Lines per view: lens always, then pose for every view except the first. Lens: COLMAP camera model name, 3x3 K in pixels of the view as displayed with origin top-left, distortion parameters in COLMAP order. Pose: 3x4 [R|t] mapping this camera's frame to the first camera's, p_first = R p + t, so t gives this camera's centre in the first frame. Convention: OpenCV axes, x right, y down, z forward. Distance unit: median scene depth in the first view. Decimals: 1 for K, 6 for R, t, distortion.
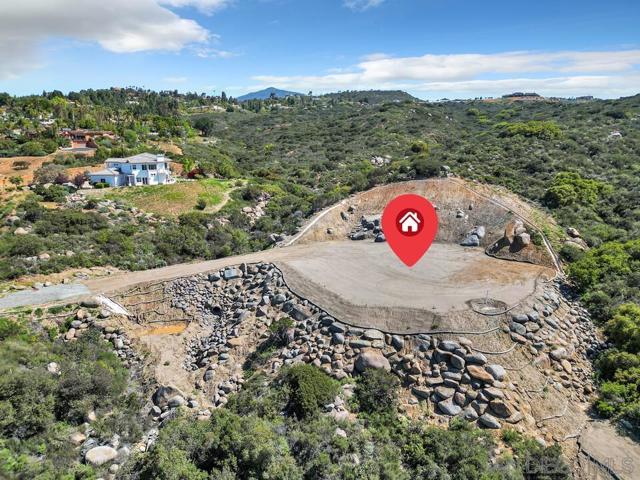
lens RADIAL K [[445.9, 0, 318.8], [0, 445.9, 242.4], [0, 0, 1]] dist [0.075397, -0.075761]
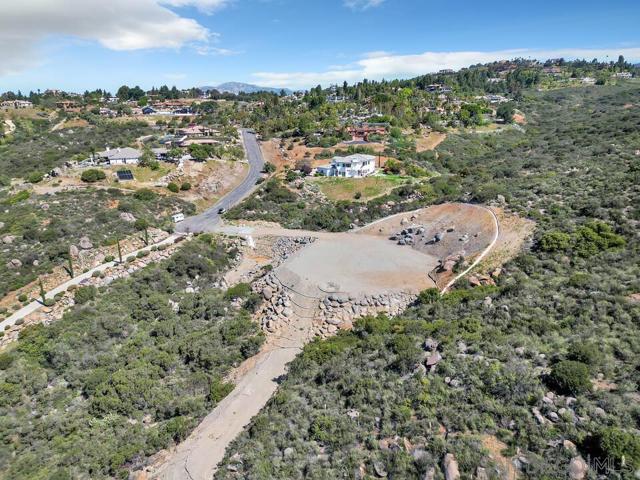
lens RADIAL K [[445.9, 0, 316.9], [0, 445.9, 235.6], [0, 0, 1]] dist [0.075397, -0.075761]
pose [[0.659443, 0.218995, -0.719150, 1.271816], [-0.170128, 0.975284, 0.140990, -0.238806], [0.732251, 0.029372, 0.680401, -0.178310]]
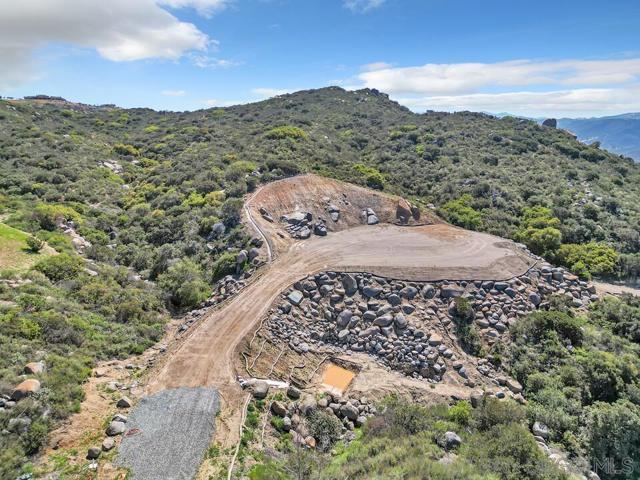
lens RADIAL K [[445.9, 0, 319.5], [0, 445.9, 241.5], [0, 0, 1]] dist [0.075397, -0.075761]
pose [[0.517119, -0.190801, 0.834376, -0.990677], [0.203699, 0.974262, 0.096543, -0.120103], [-0.831321, 0.120038, 0.542676, 0.585052]]
